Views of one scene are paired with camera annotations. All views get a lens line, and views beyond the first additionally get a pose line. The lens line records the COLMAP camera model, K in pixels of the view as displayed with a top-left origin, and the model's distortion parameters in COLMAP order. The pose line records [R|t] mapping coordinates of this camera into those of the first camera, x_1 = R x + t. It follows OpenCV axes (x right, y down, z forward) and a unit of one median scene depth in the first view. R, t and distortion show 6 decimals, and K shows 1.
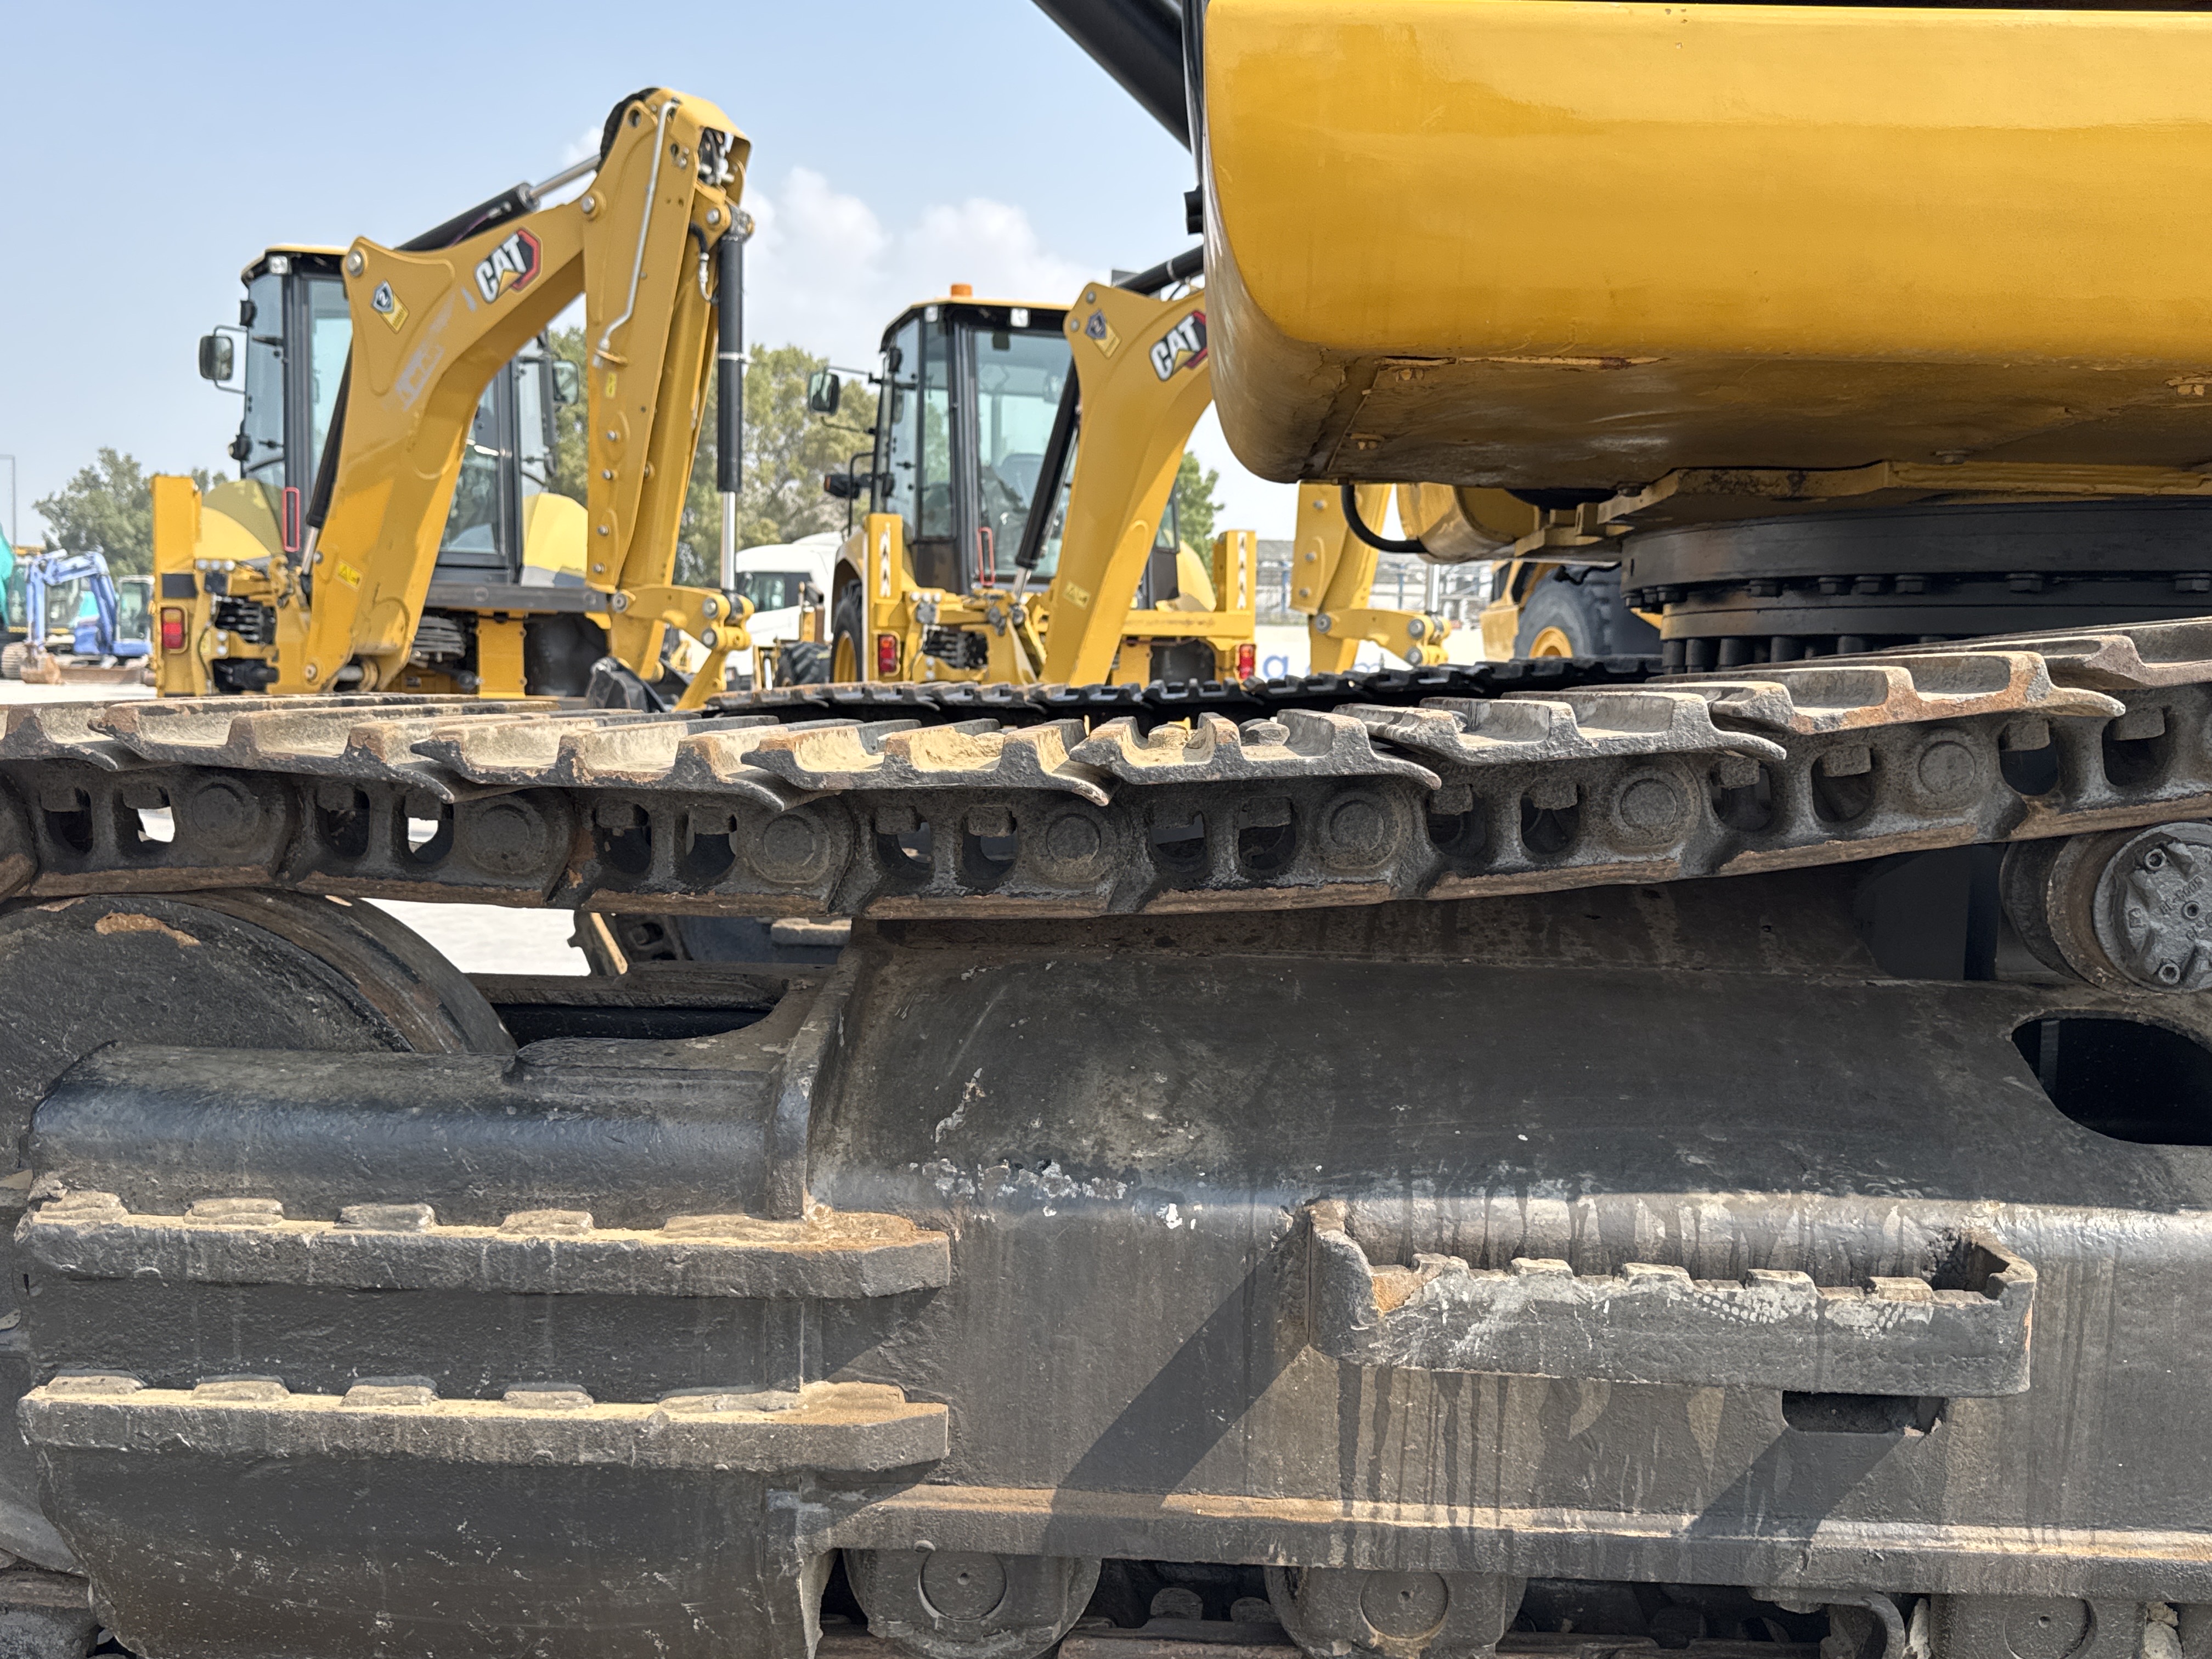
lens RADIAL K [[1986.6, 0, 1107.1], [0, 1986.6, 828.4], [0, 0, 1]] dist [0.063581, -0.006901]
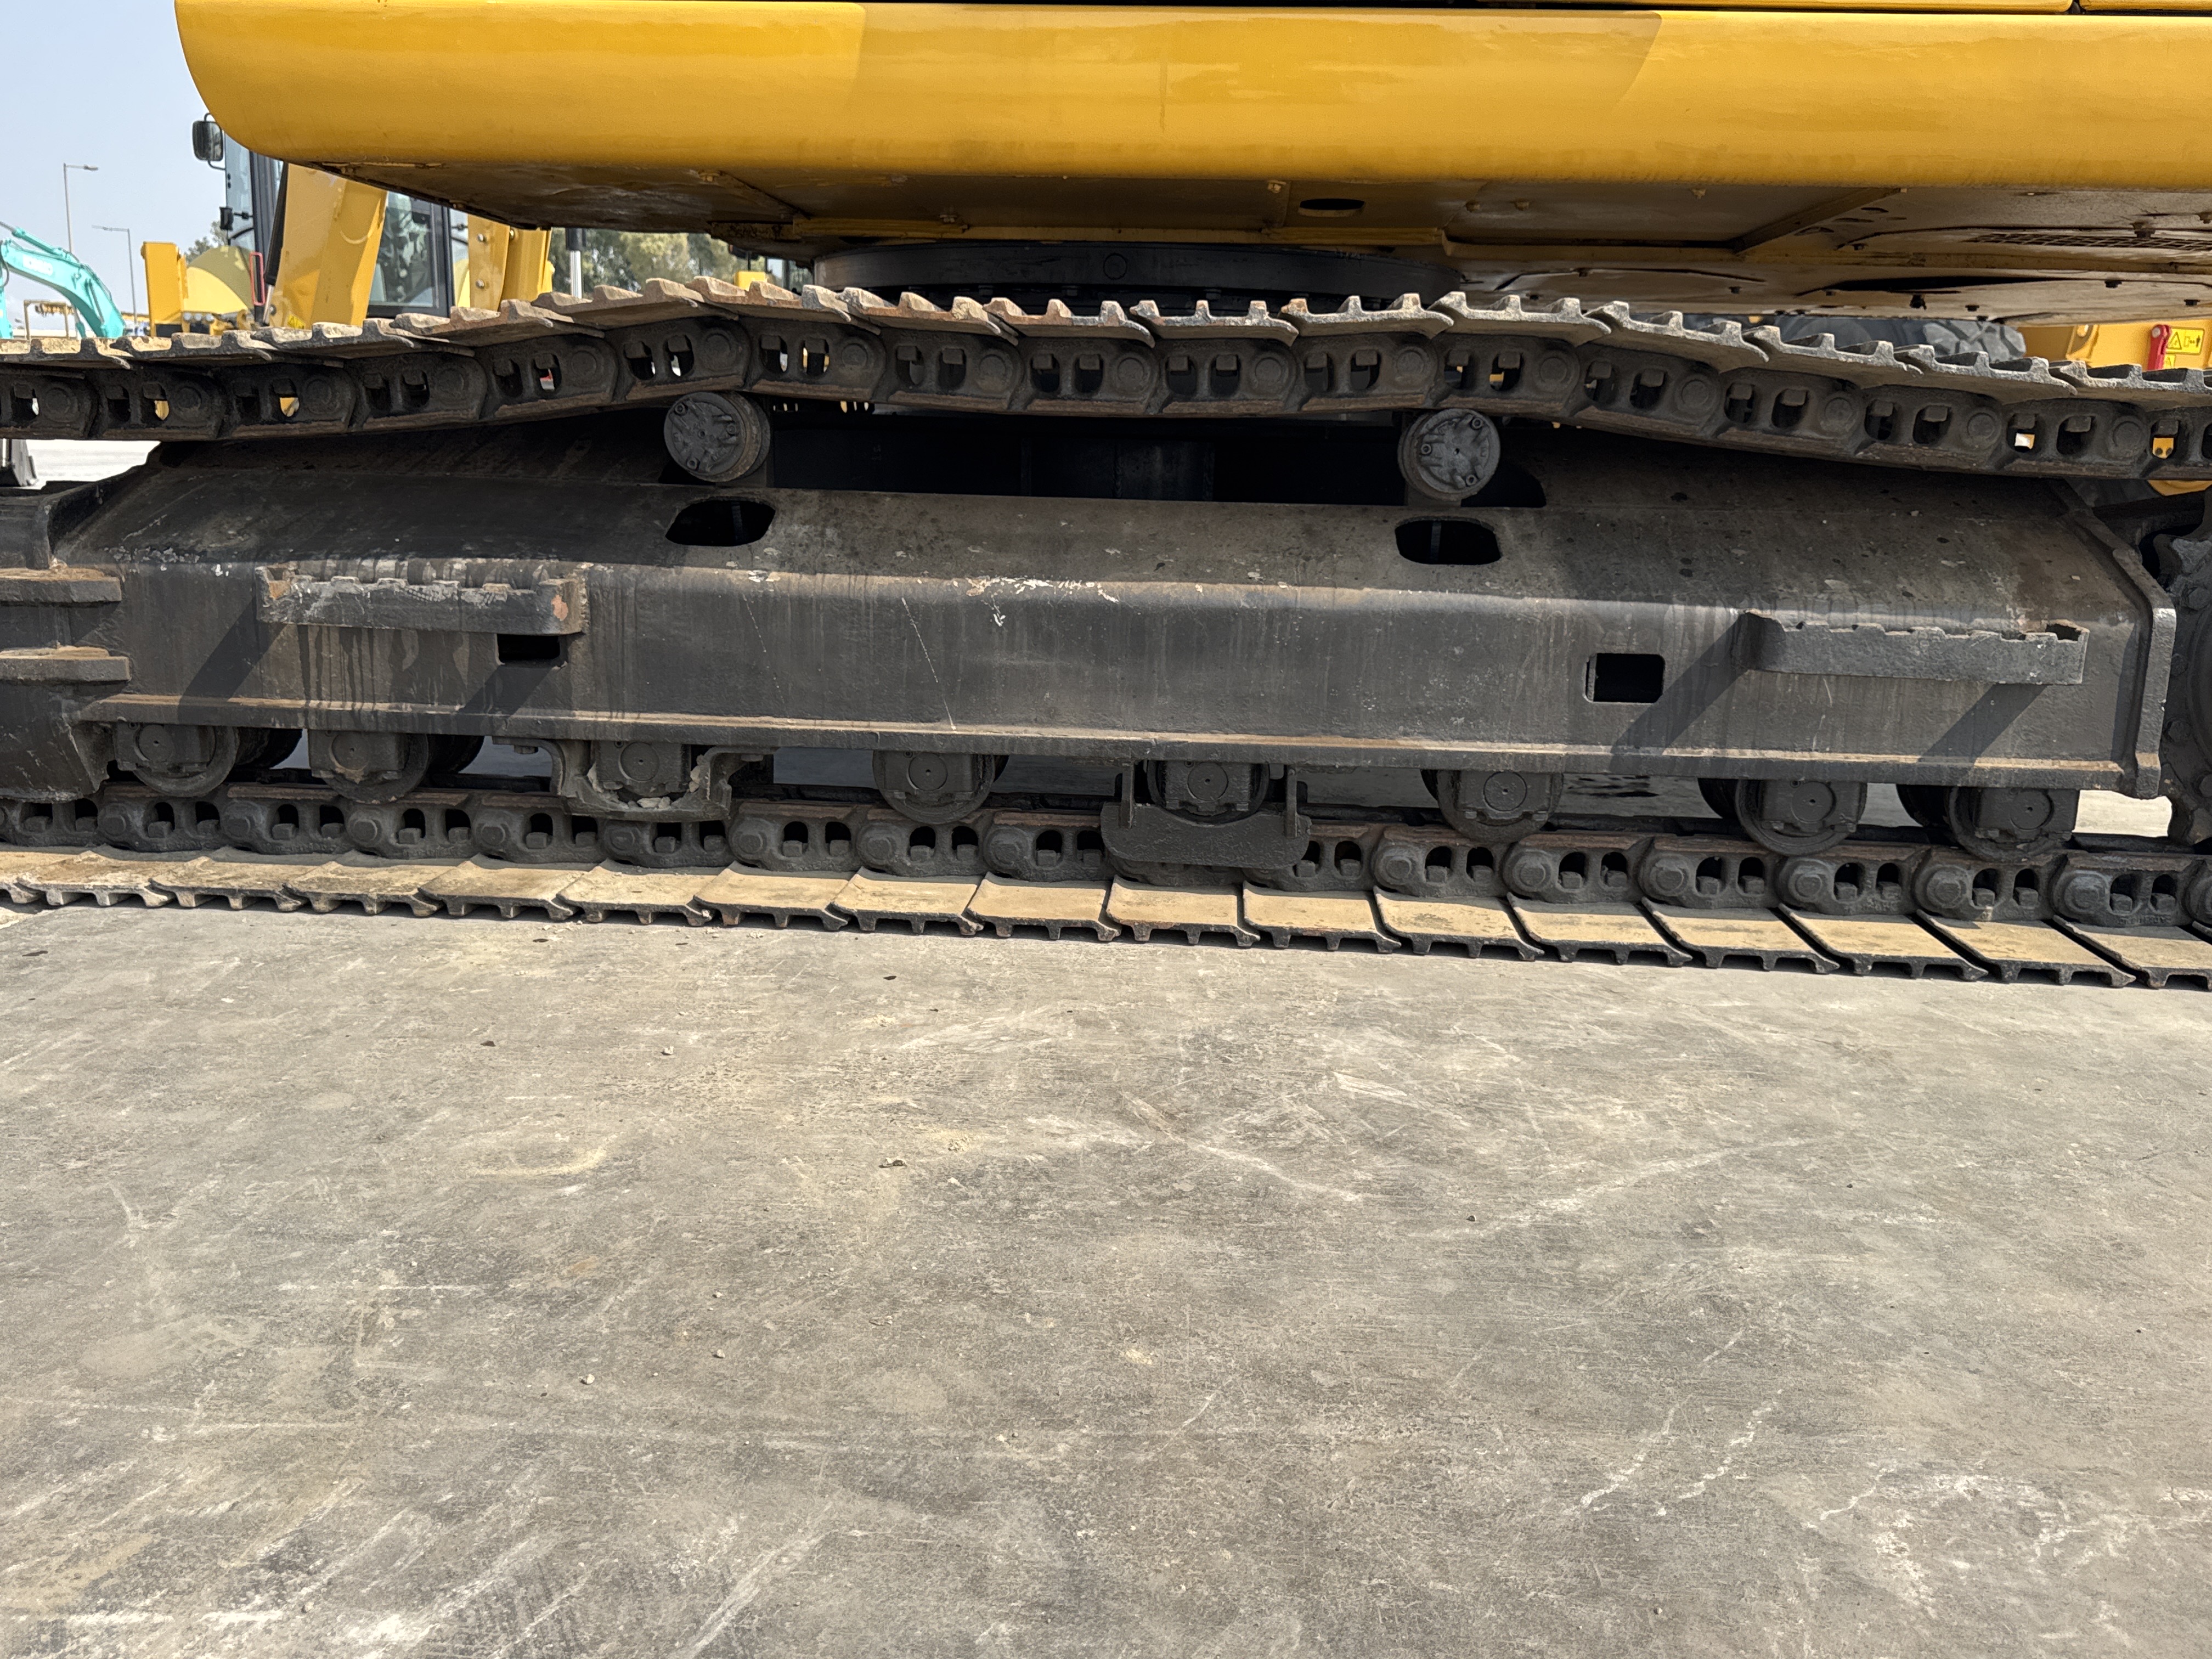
lens RADIAL K [[1805.5, 0, 1105.5], [0, 1805.5, 834.6], [0, 0, 1]] dist [-0.004057, -0.000336]
pose [[0.999869, 0.006732, -0.014721, 1.036994], [-0.004604, 0.990136, 0.140033, 0.199794], [0.015519, -0.139947, 0.990037, -0.990262]]
